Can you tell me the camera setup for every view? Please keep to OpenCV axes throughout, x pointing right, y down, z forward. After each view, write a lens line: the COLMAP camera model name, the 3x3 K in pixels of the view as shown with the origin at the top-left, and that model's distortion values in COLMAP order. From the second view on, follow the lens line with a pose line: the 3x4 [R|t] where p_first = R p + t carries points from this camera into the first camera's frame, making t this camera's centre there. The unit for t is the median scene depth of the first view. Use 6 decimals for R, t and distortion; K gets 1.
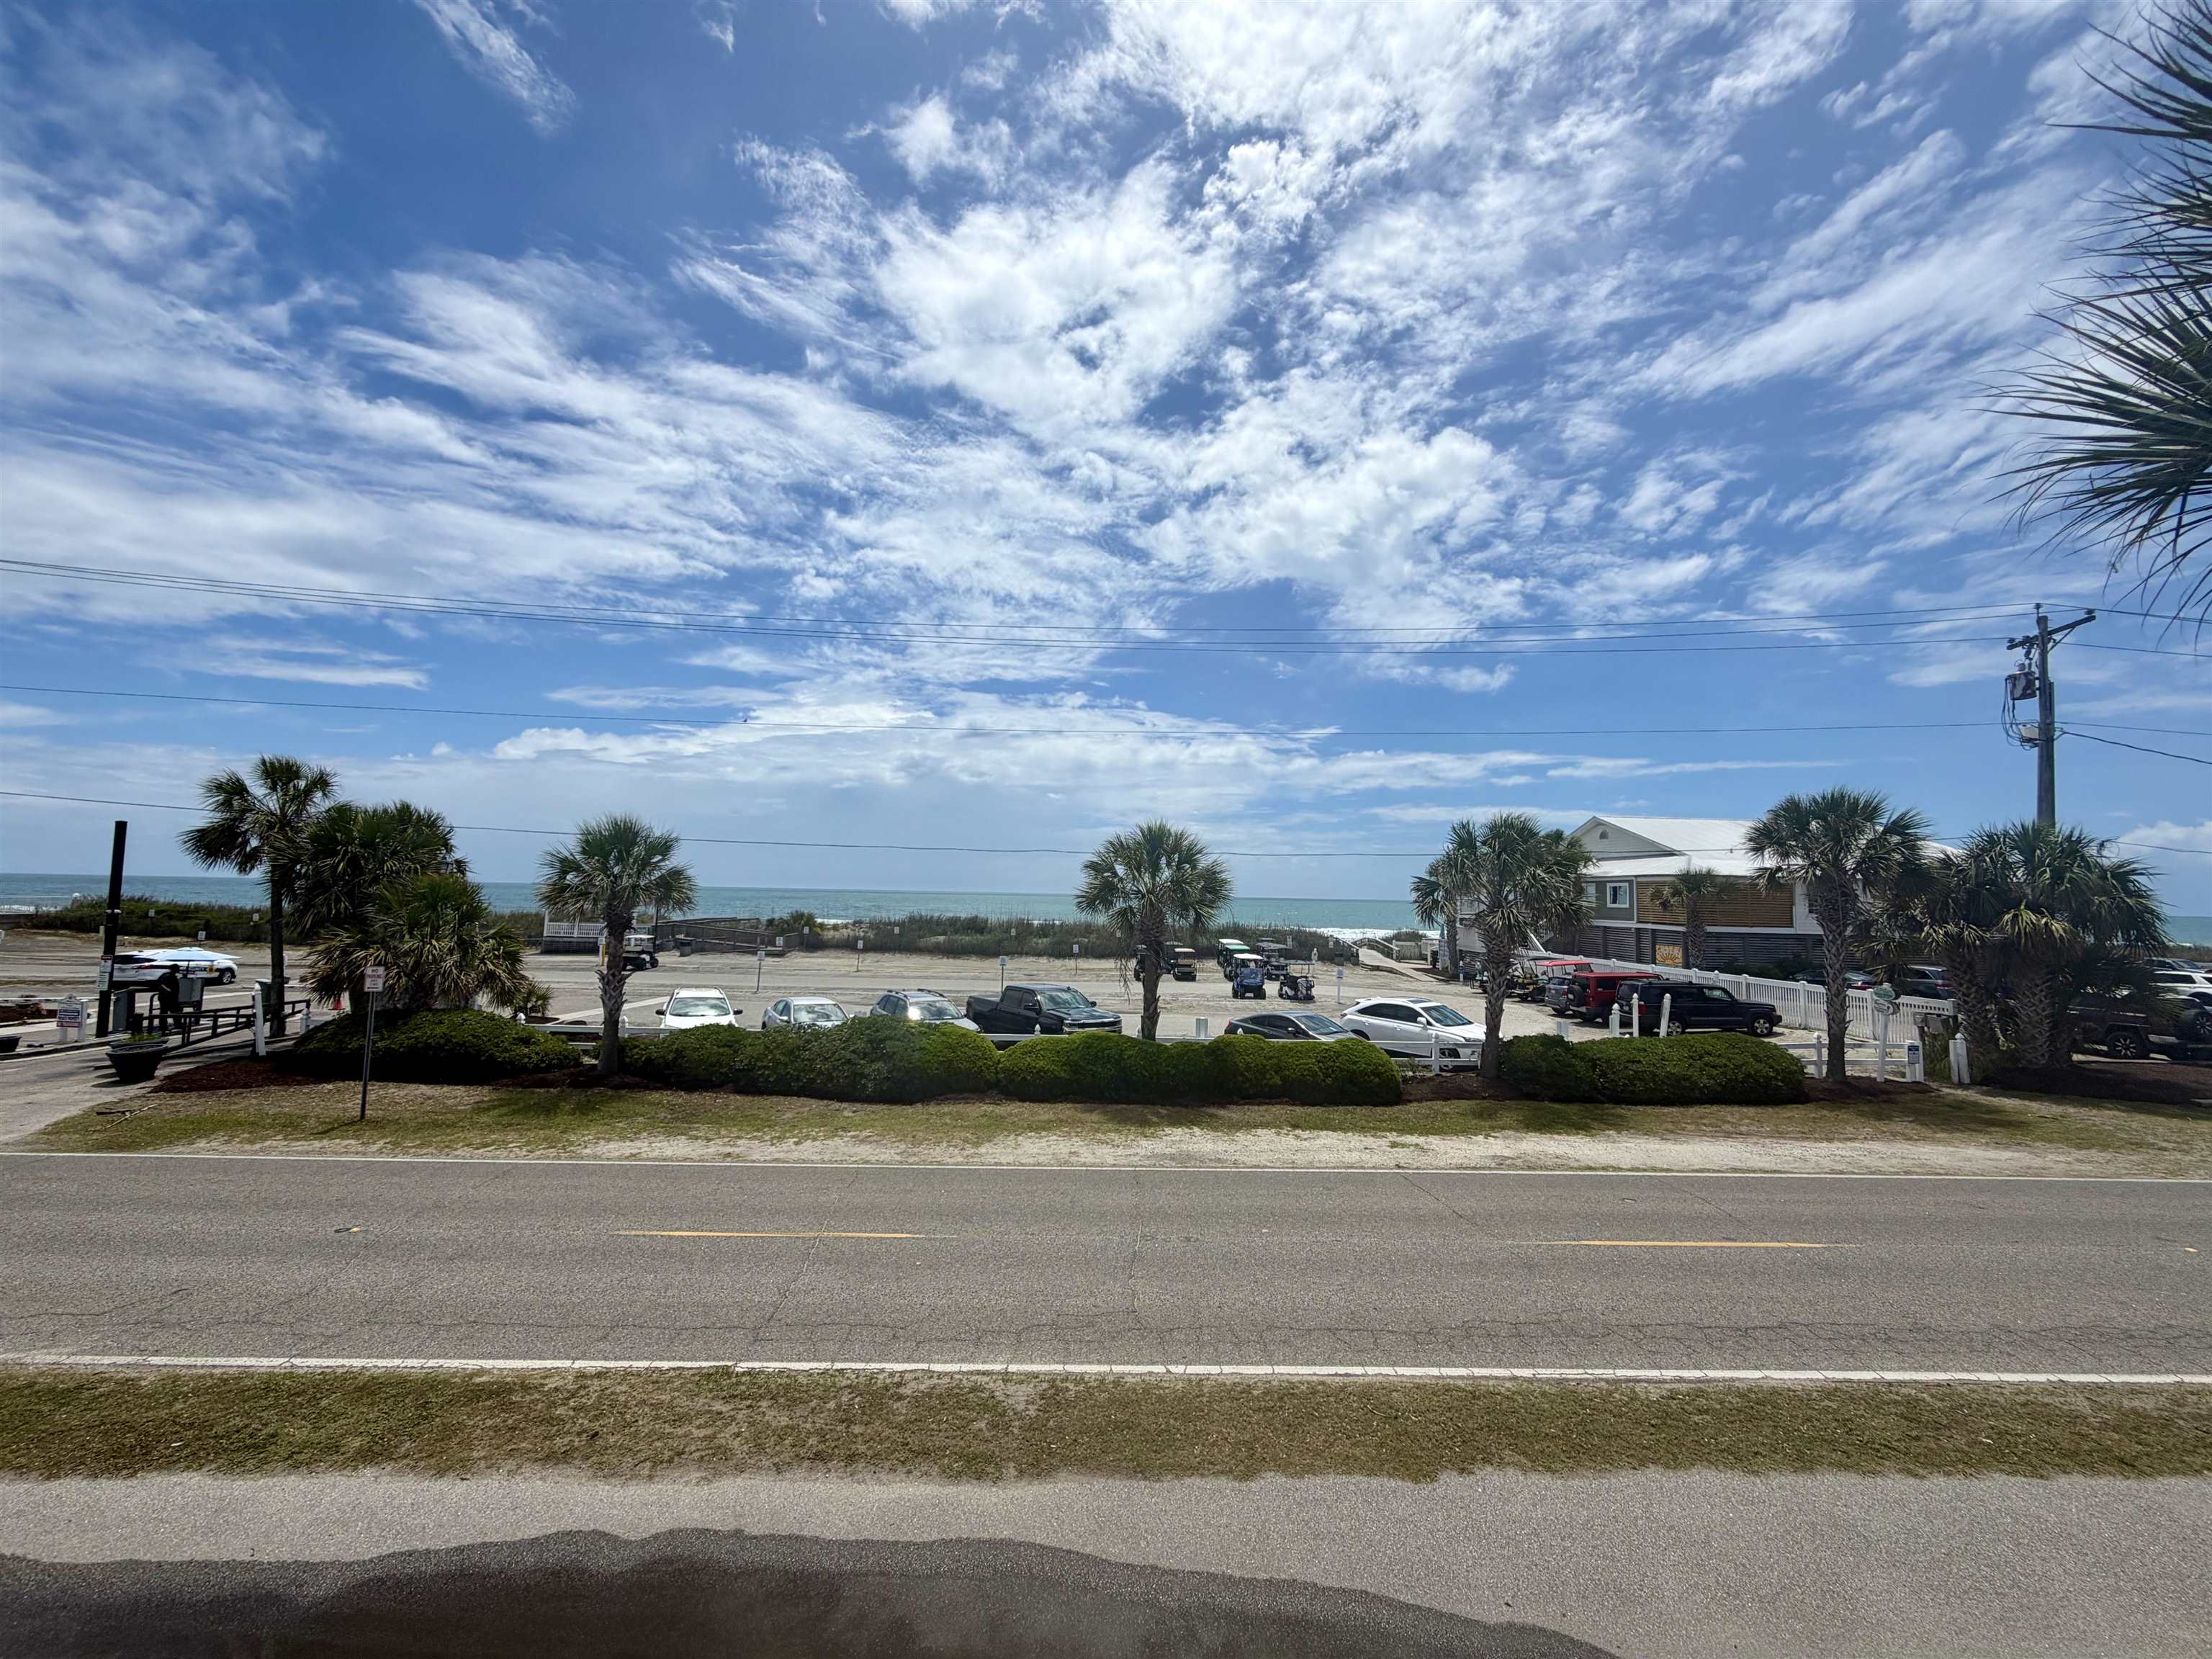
lens RADIAL K [[881.4, 0, 1106.5], [0, 881.4, 834.1], [0, 0, 1]] dist [0.001466, 0.000255]
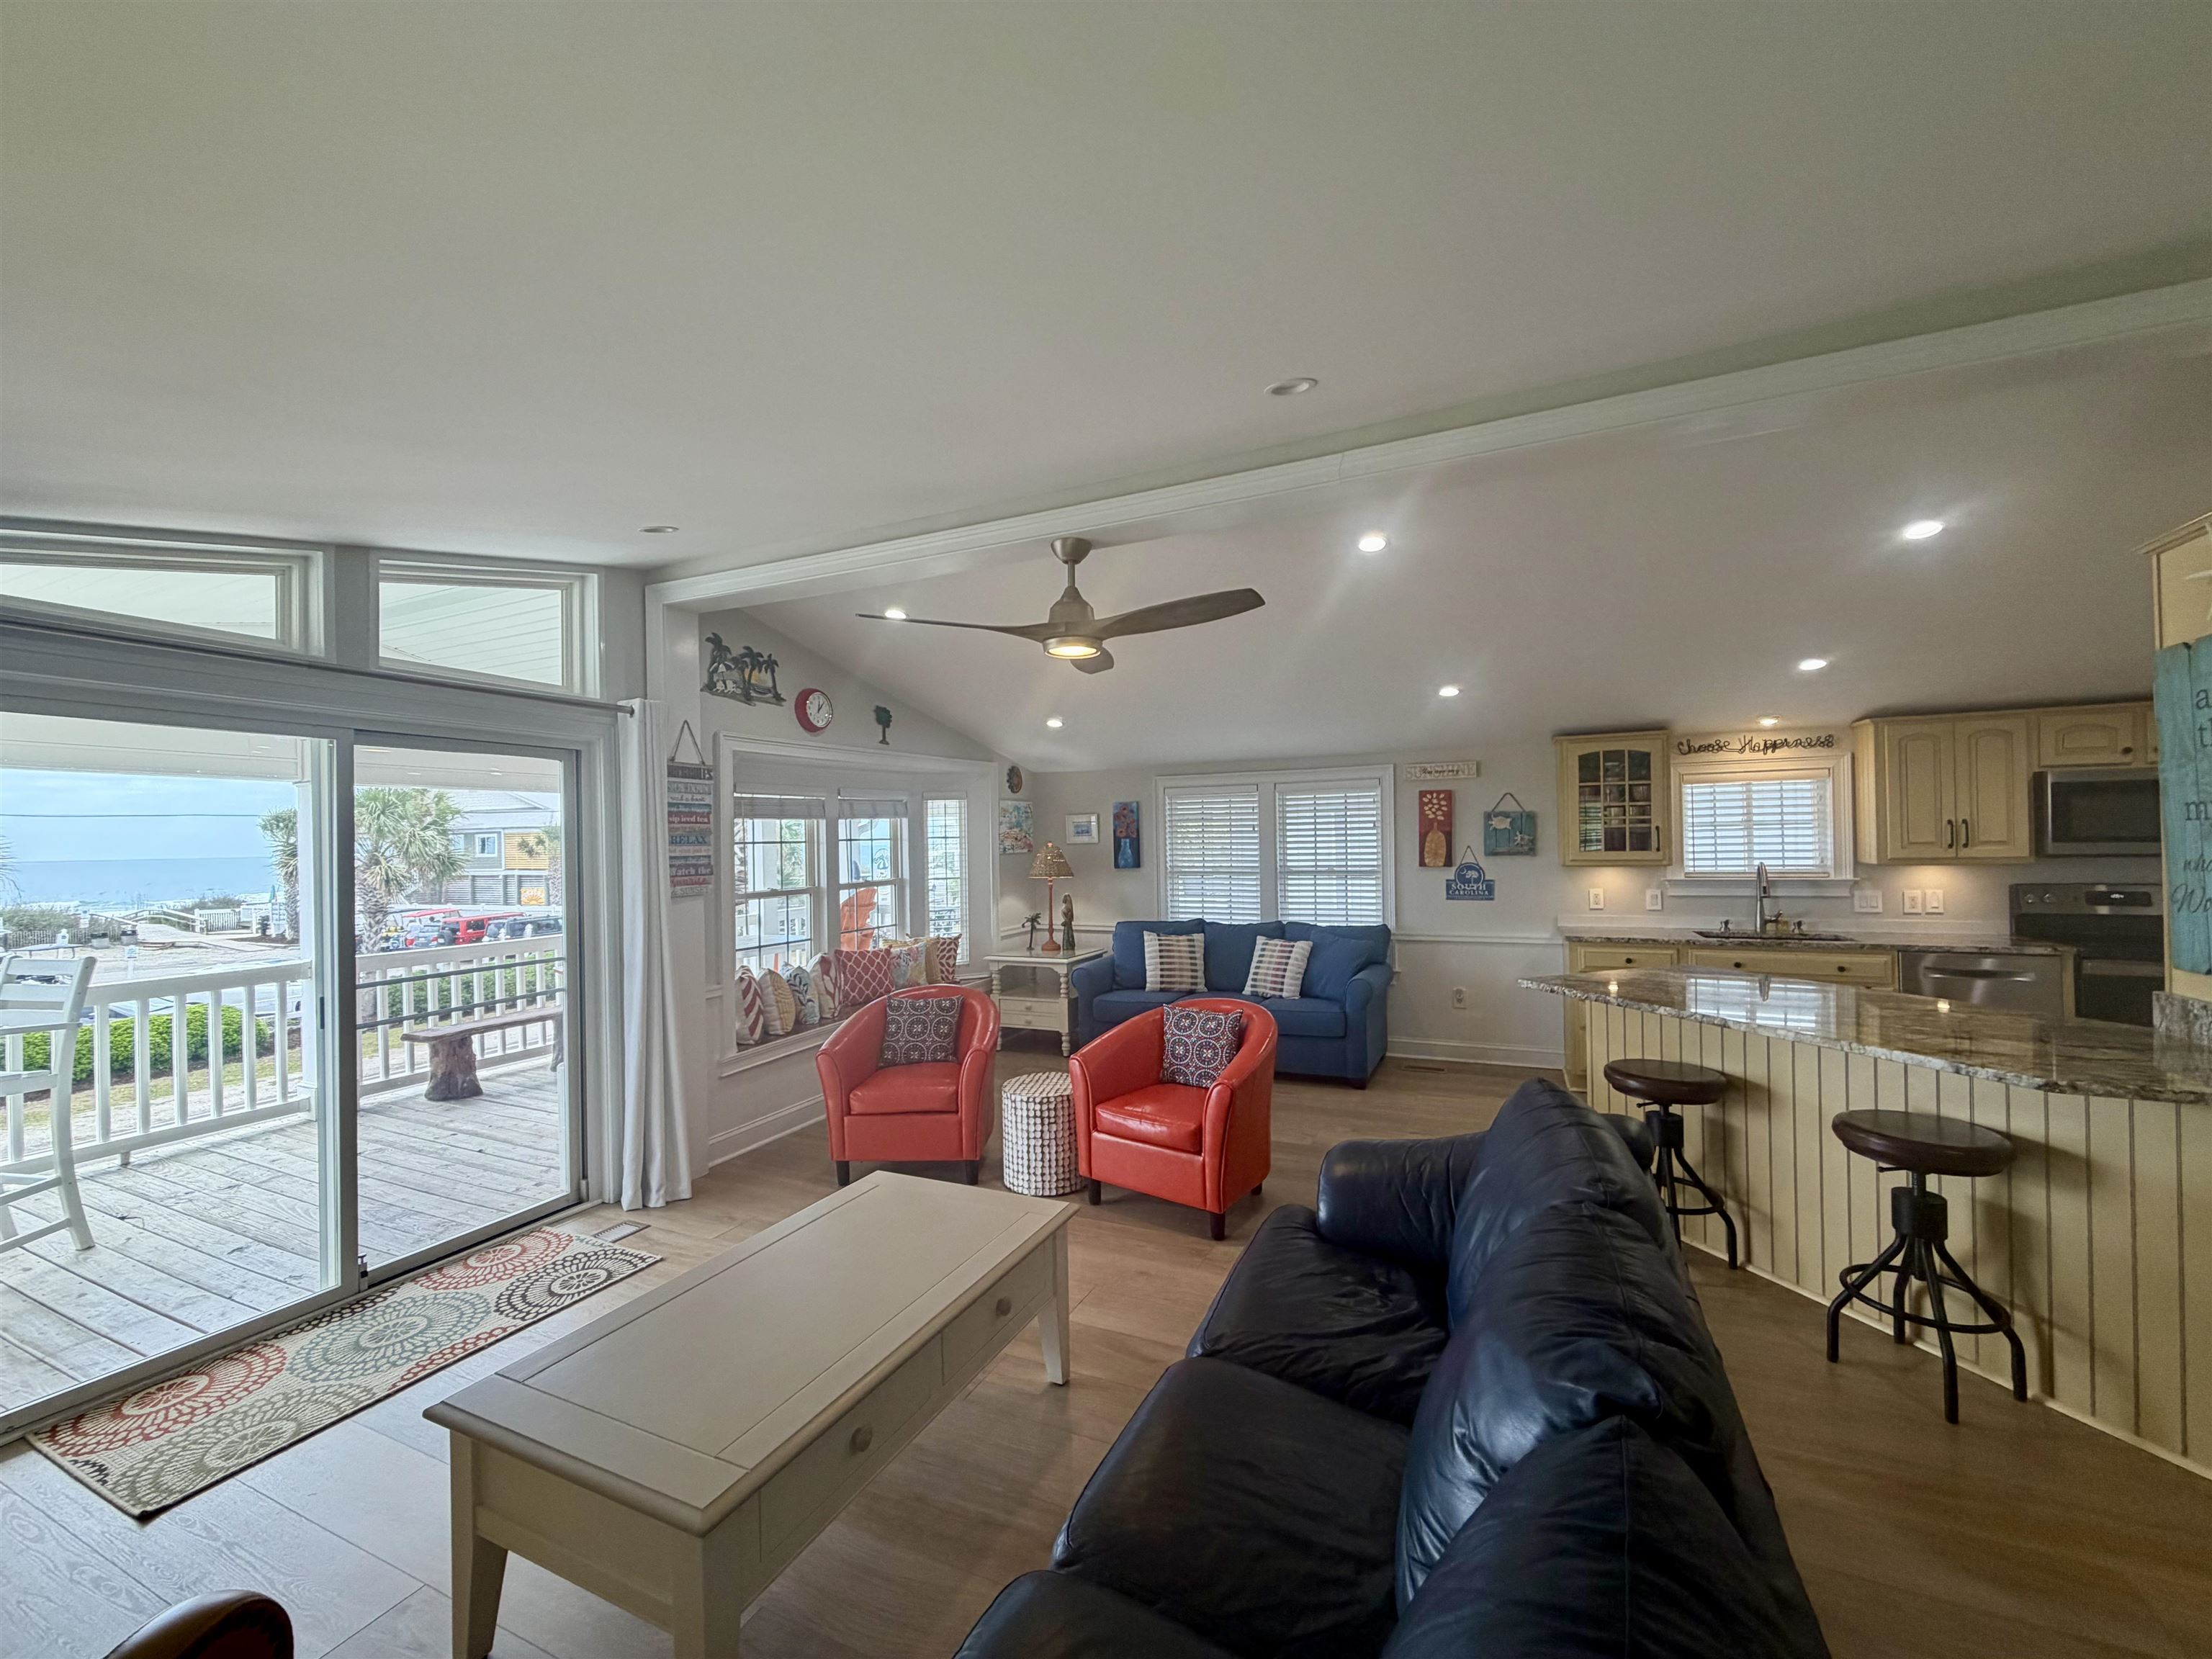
lens RADIAL K [[879.1, 0, 1101.3], [0, 879.1, 833.7], [0, 0, 1]] dist [0.000363, -0.000064]
pose [[0.421273, -0.022355, 0.906658, -0.140627], [-0.032969, 0.998658, 0.039942, -0.023795], [-0.906334, -0.046718, 0.419971, -0.239447]]
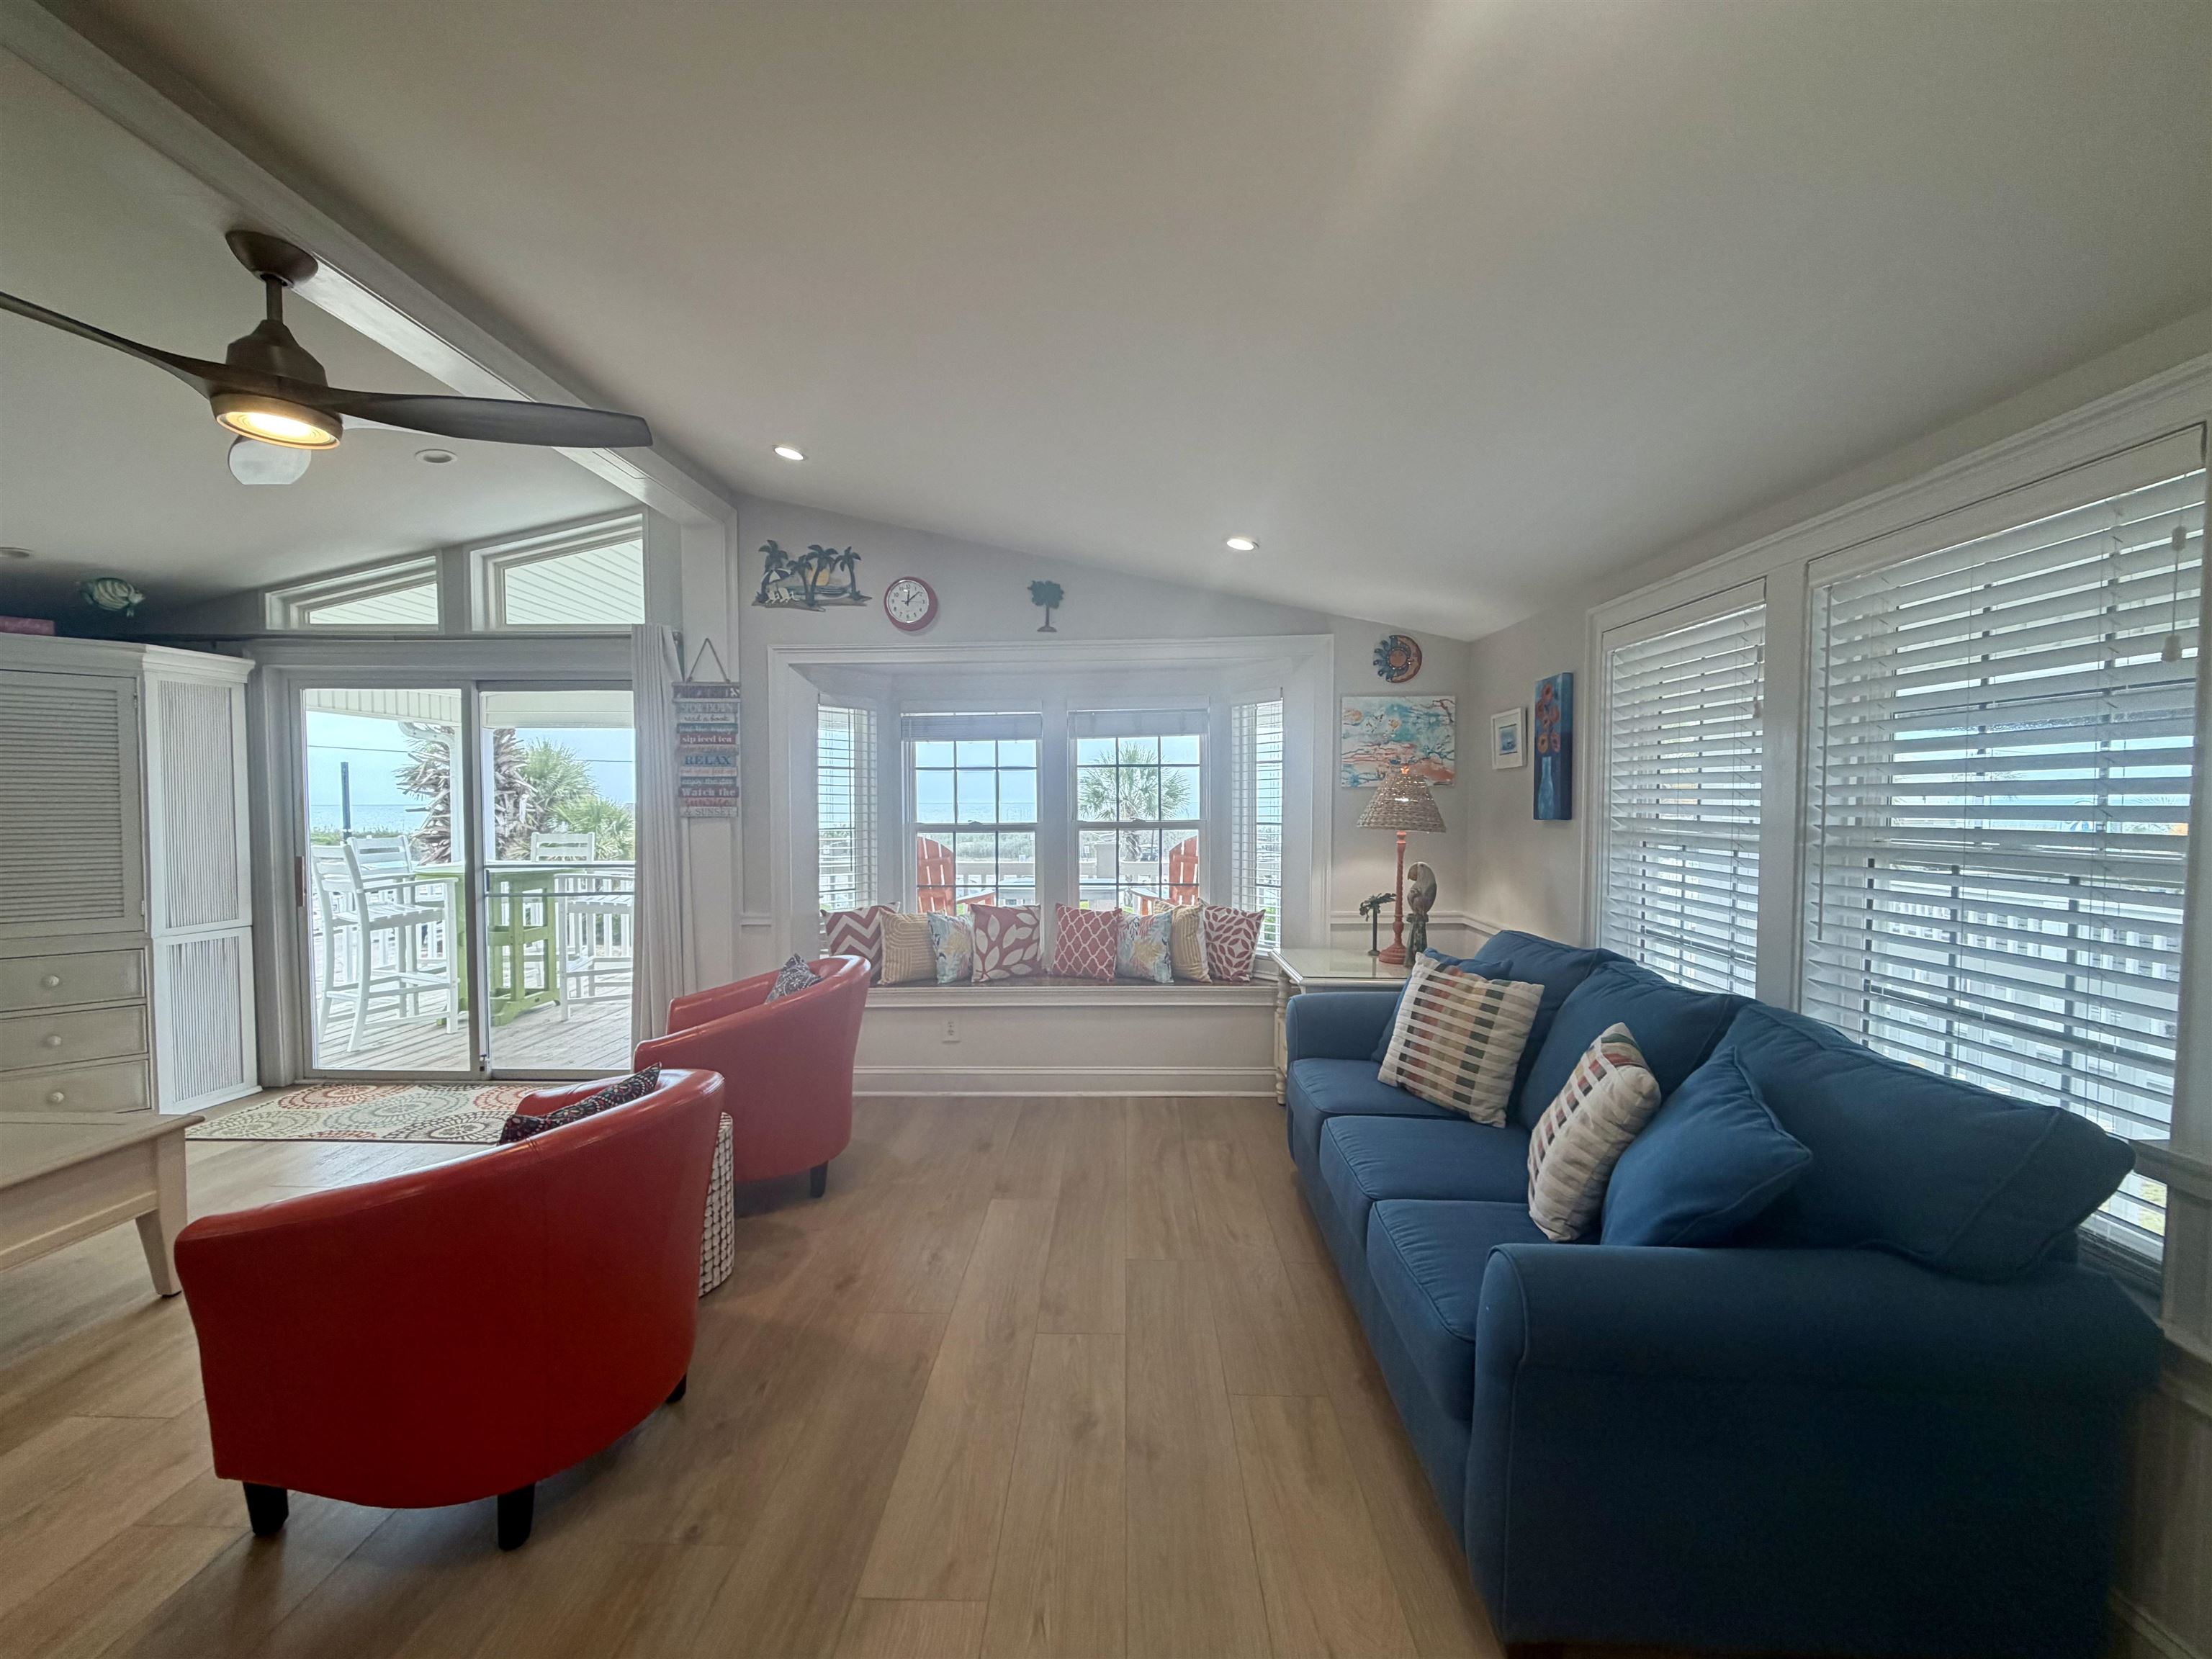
lens RADIAL K [[879.1, 0, 1101.3], [0, 879.1, 833.7], [0, 0, 1]] dist [0.000363, -0.000064]
pose [[0.999258, -0.021642, -0.031870, 0.040605], [0.024822, 0.994368, 0.103038, -0.015589], [0.029461, -0.103753, 0.994167, -0.259760]]
